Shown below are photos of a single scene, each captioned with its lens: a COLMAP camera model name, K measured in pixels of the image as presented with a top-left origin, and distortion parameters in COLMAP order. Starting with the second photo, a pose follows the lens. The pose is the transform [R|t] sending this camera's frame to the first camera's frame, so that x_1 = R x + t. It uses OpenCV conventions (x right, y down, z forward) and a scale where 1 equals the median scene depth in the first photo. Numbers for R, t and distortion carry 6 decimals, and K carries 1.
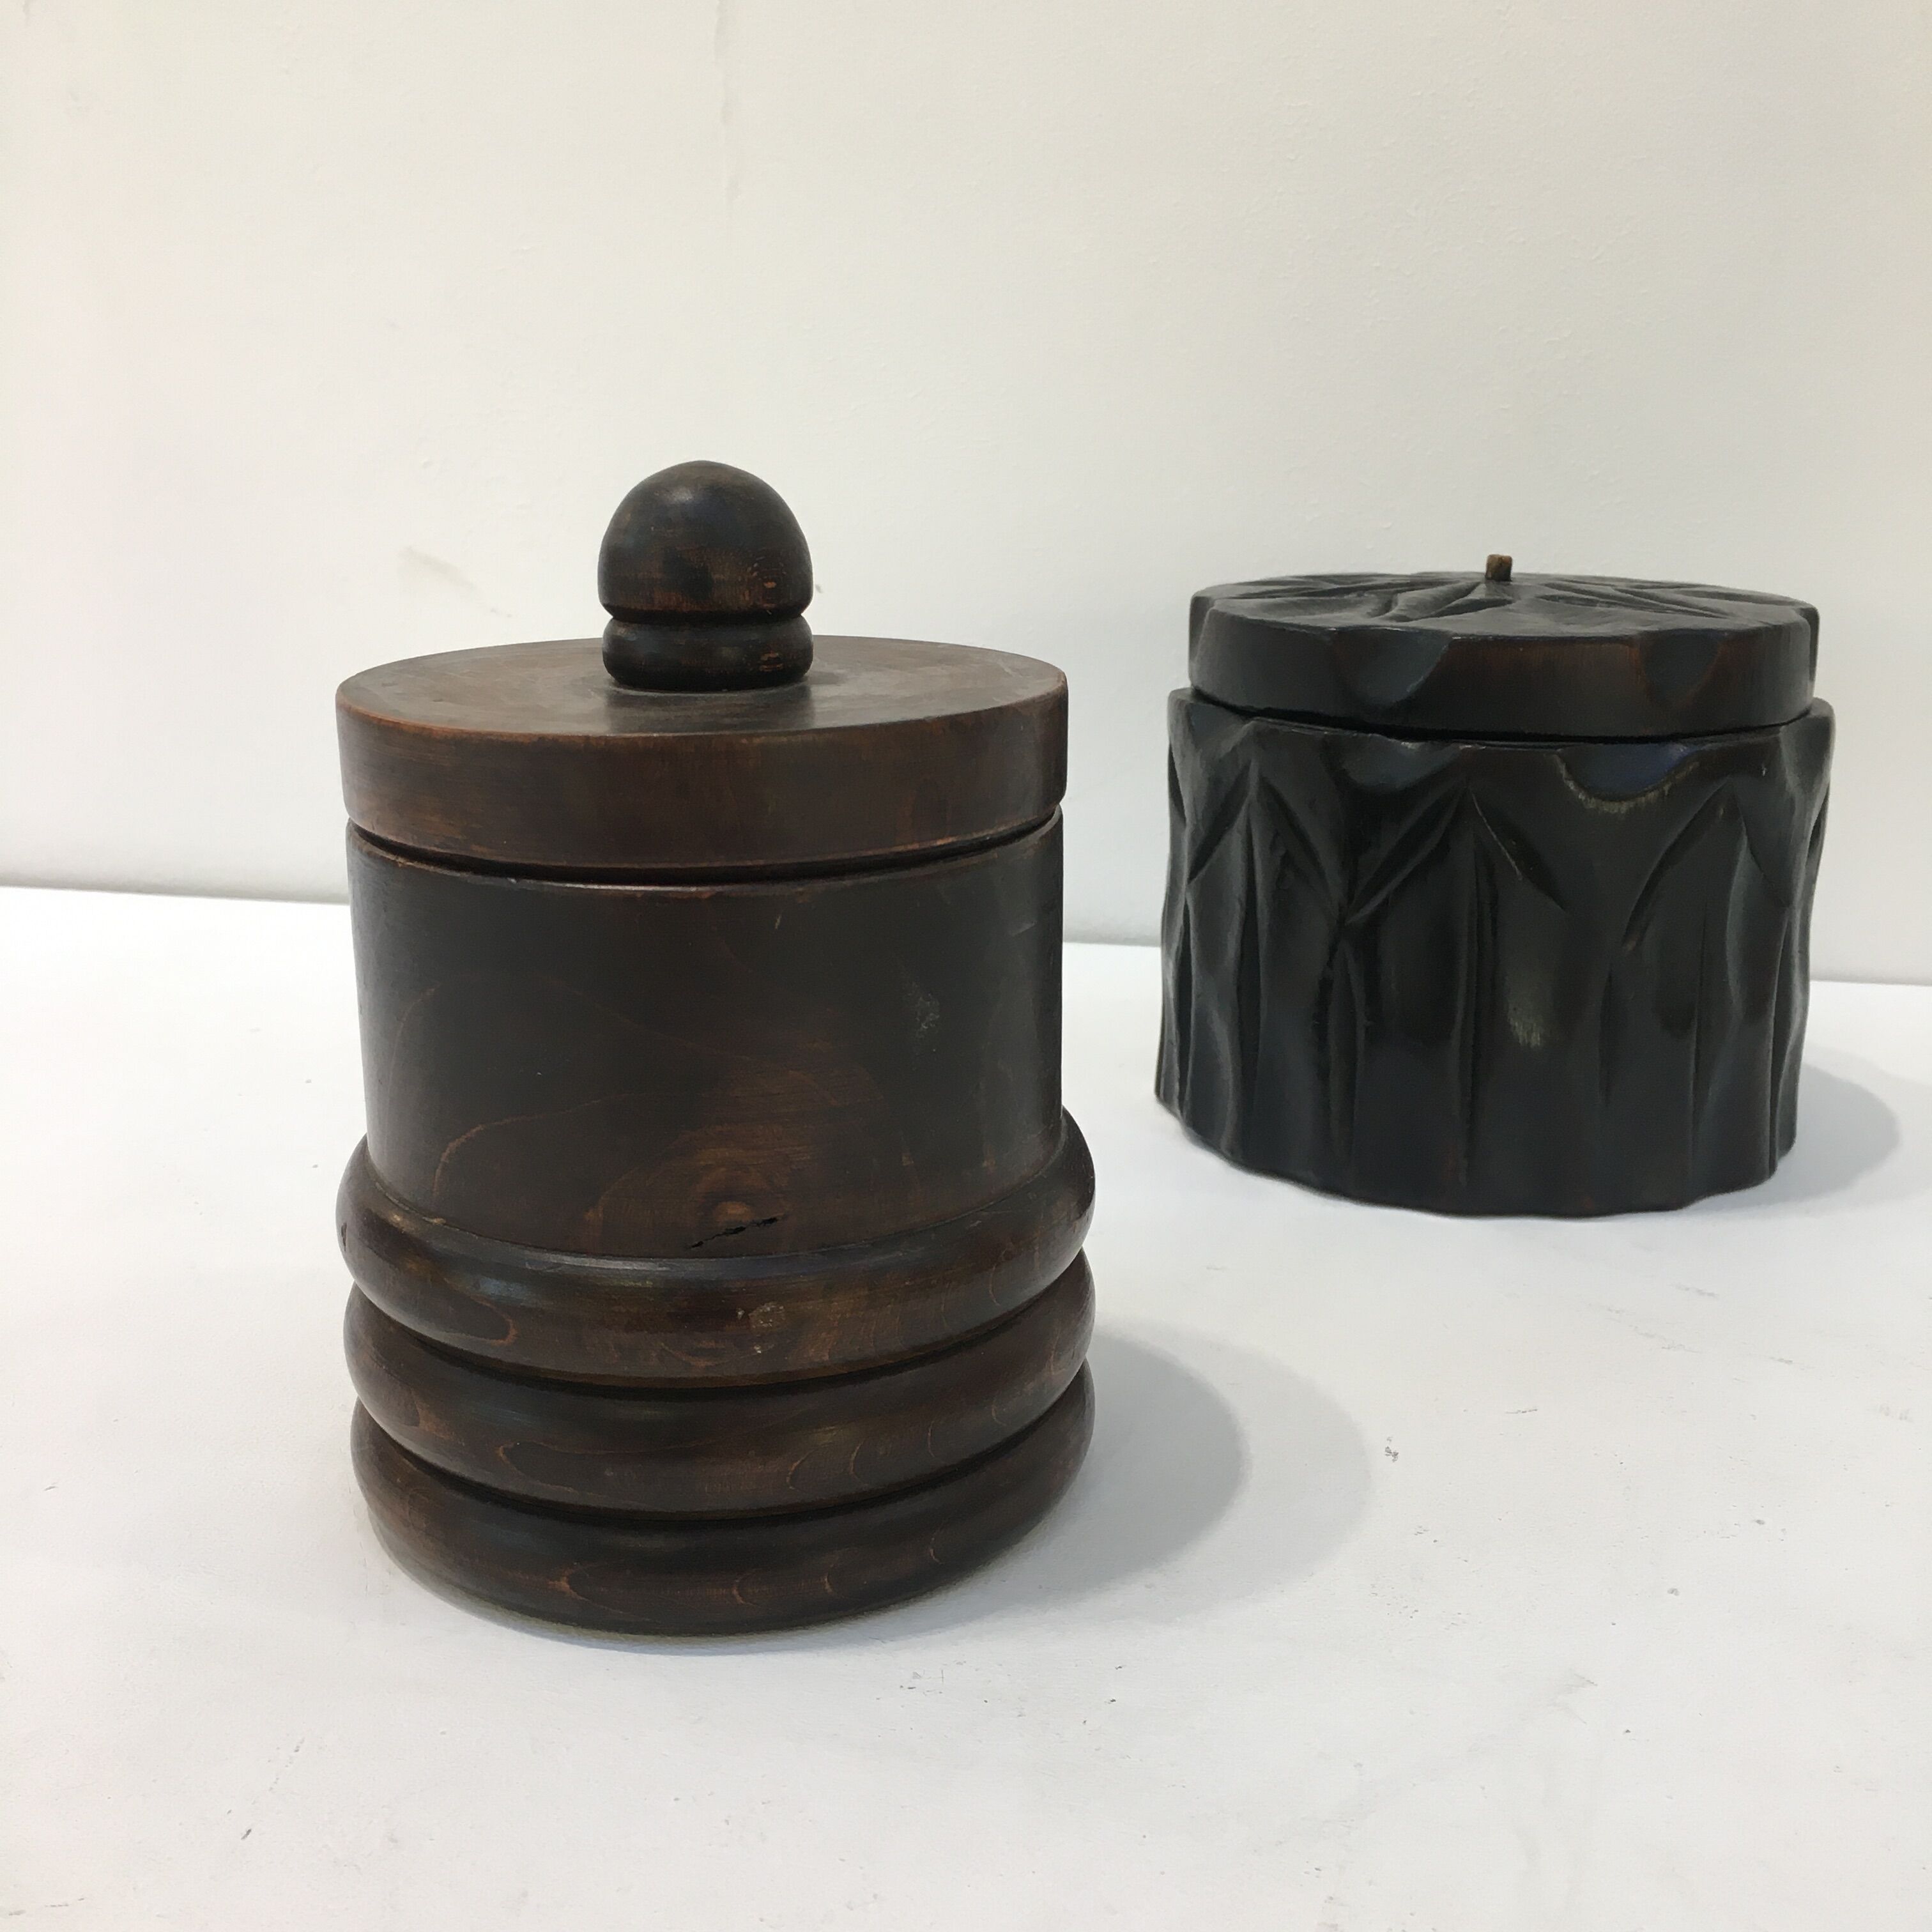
lens RADIAL K [[2307.5, 0, 966.0], [0, 2307.5, 966.0], [0, 0, 1]] dist [0.003491, 0.024088]
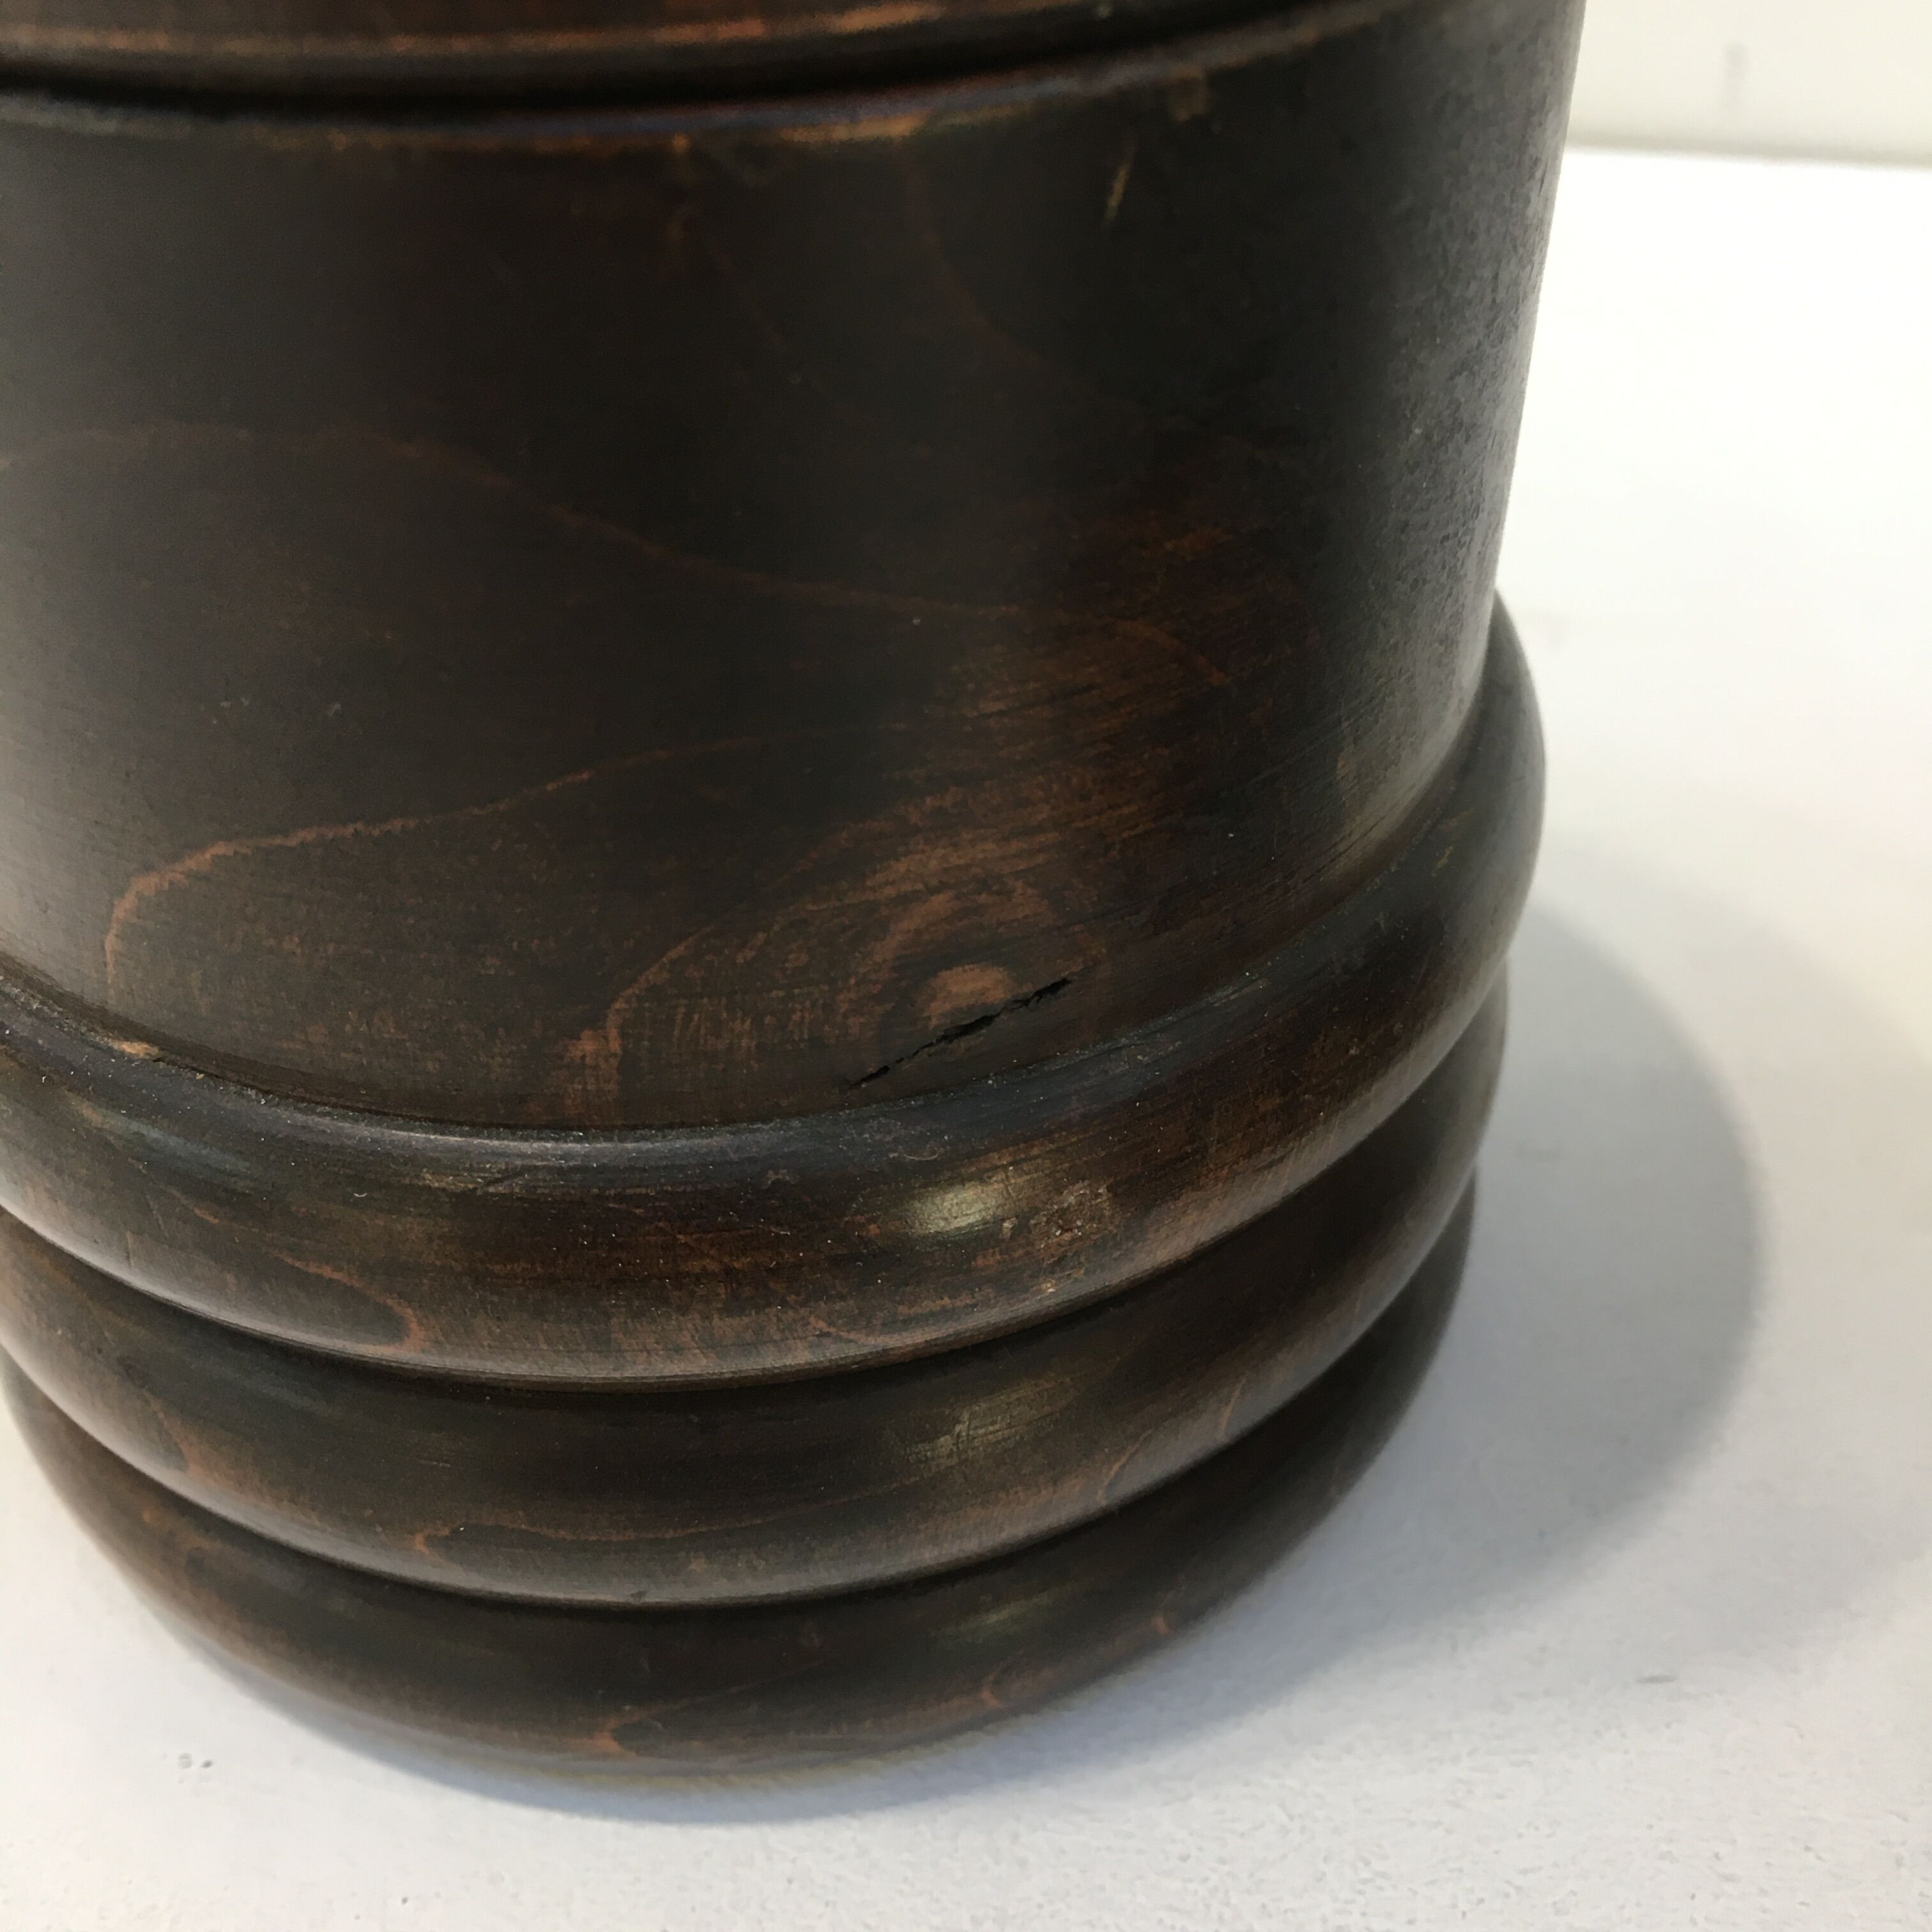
lens RADIAL K [[2307.5, 0, 966.0], [0, 2307.5, 966.0], [0, 0, 1]] dist [0.003491, 0.024088]
pose [[0.969581, -0.171693, 0.174457, -0.167422], [0.107847, 0.939473, 0.325208, -0.023127], [-0.219733, -0.296501, 0.929411, 0.637605]]
